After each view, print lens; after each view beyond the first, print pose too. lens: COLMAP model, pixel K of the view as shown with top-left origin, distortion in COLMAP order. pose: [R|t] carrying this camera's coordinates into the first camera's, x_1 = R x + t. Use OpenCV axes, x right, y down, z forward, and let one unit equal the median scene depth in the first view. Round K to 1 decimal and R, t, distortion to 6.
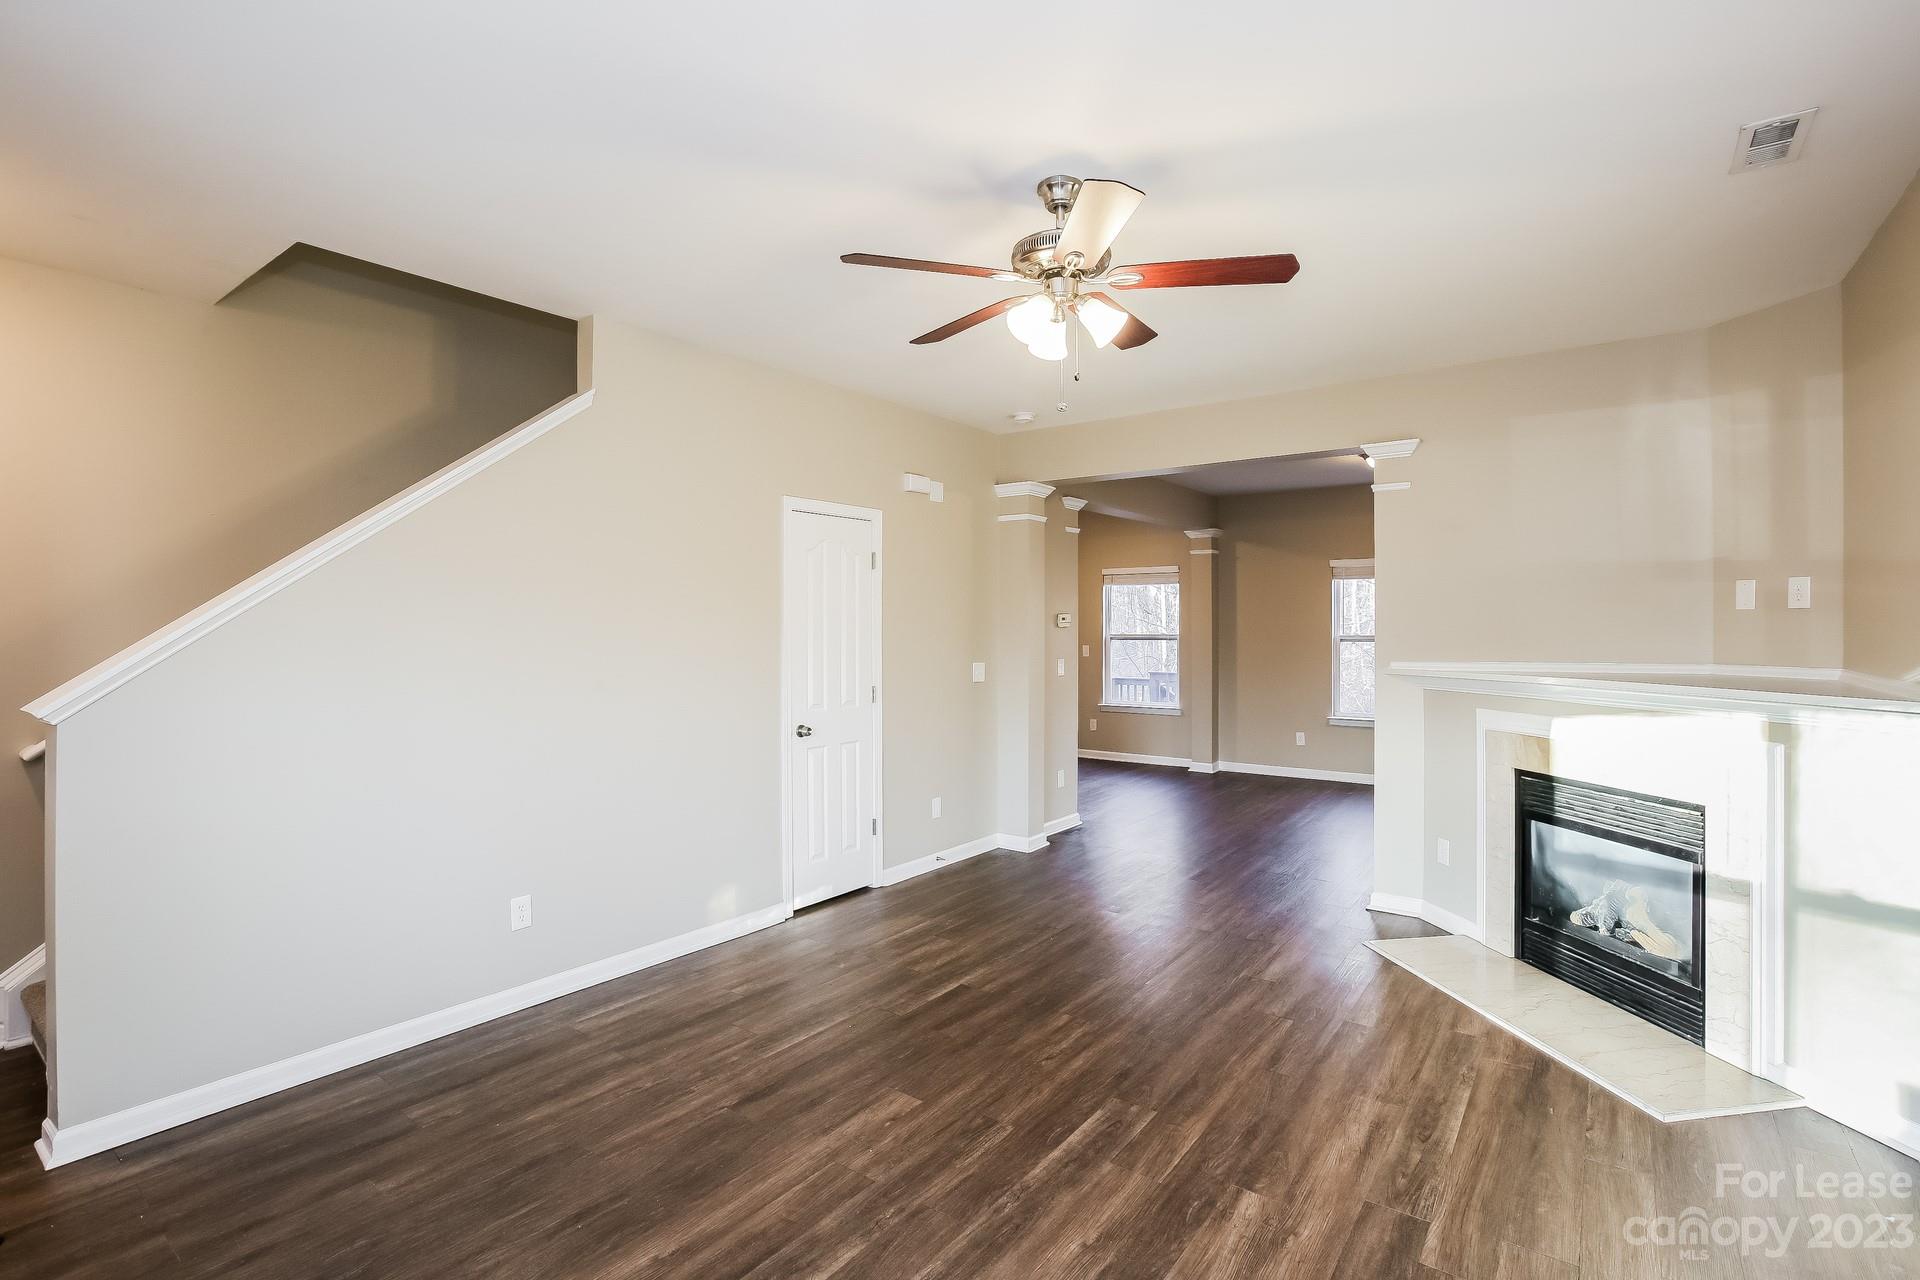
lens RADIAL K [[892.0, 0, 960.0], [0, 892.0, 640.0], [0, 0, 1]] dist [-0.045455, -0.000039]
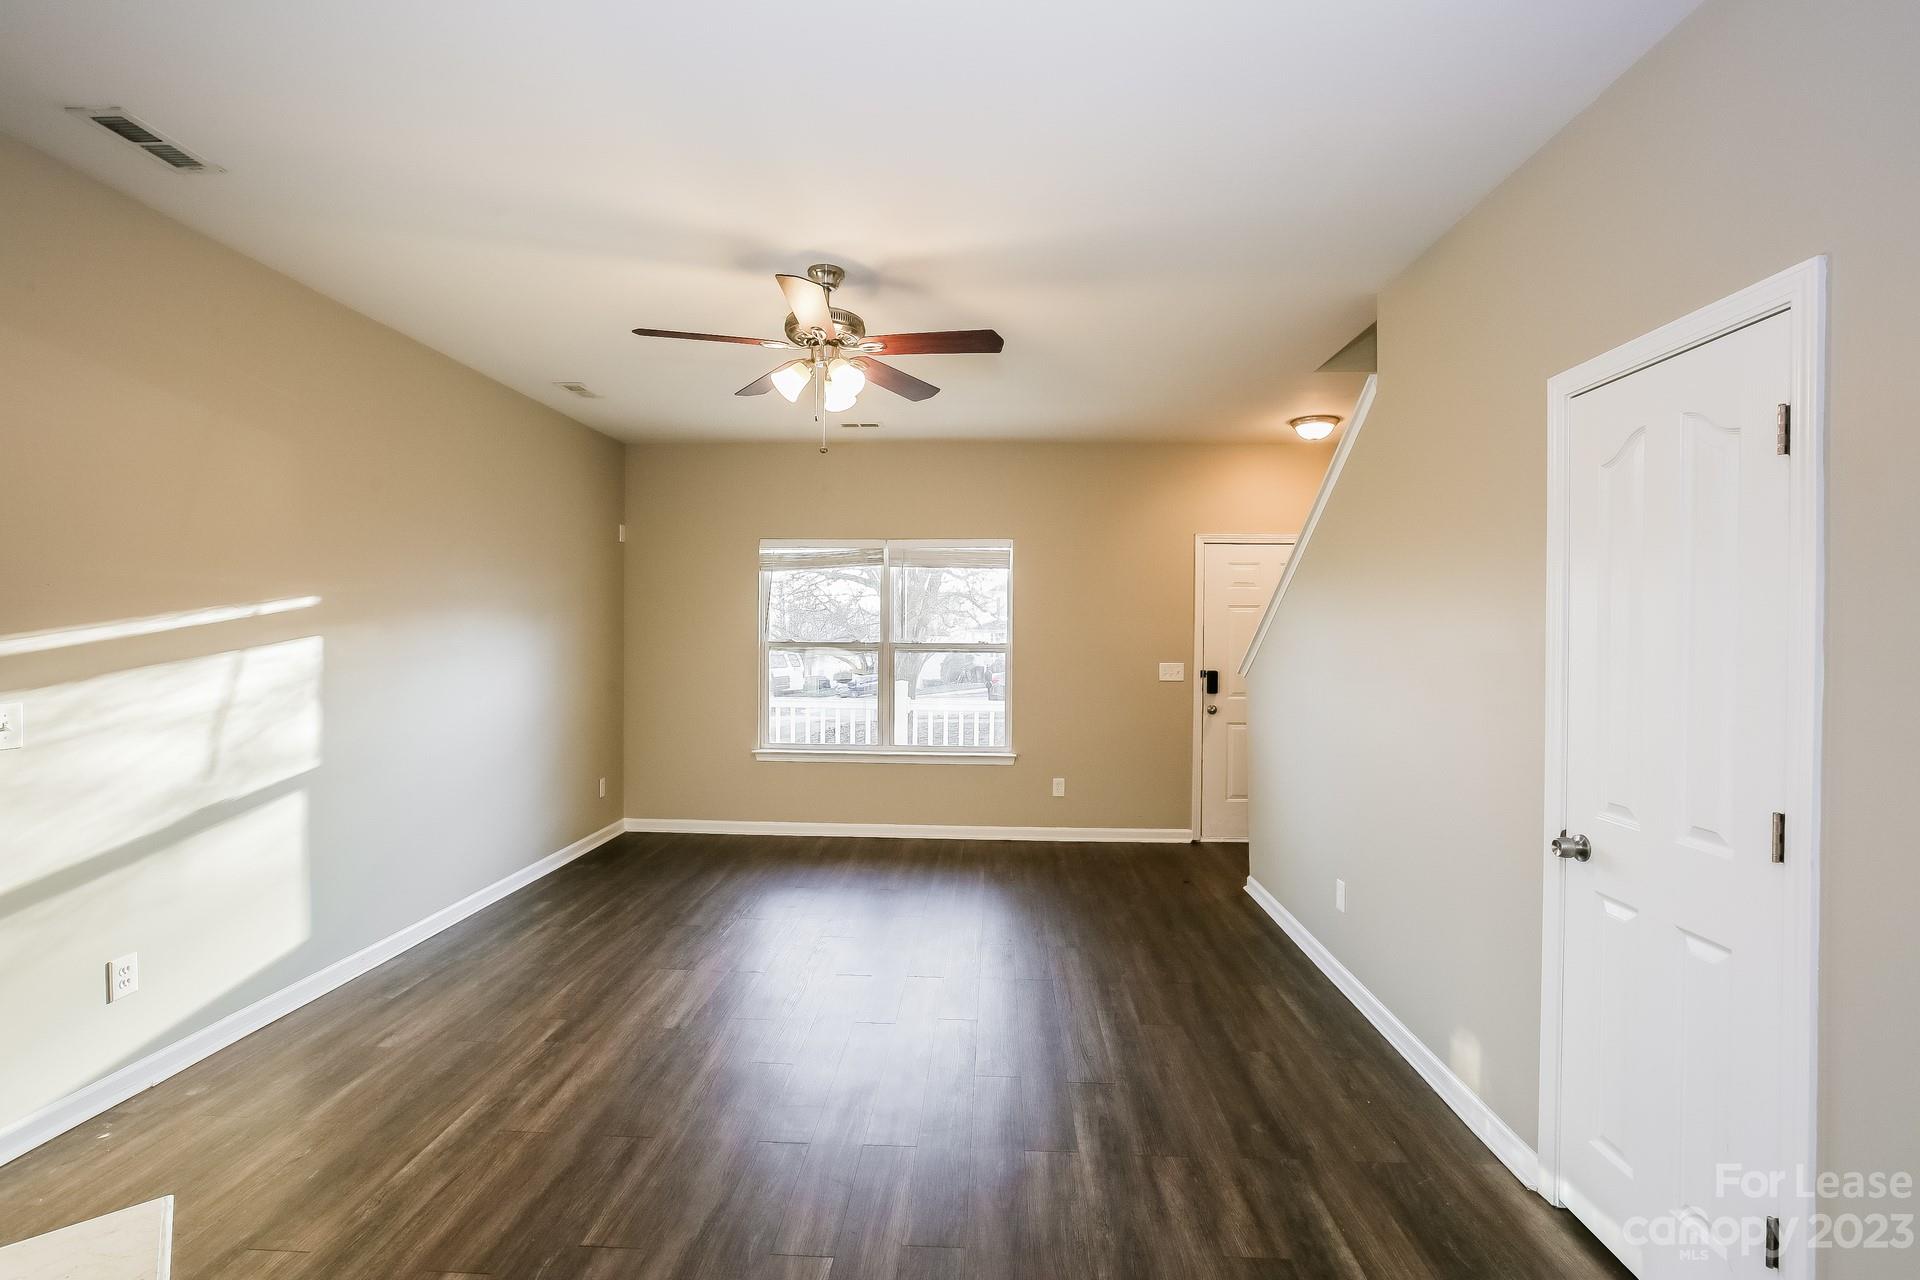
lens RADIAL K [[892.0, 0, 960.0], [0, 892.0, 640.0], [0, 0, 1]] dist [-0.045455, -0.000039]
pose [[-0.836403, -0.006269, -0.548080, 0.607400], [-0.018773, 0.999676, 0.017213, -0.018744], [0.547794, 0.024686, -0.836249, 2.034266]]
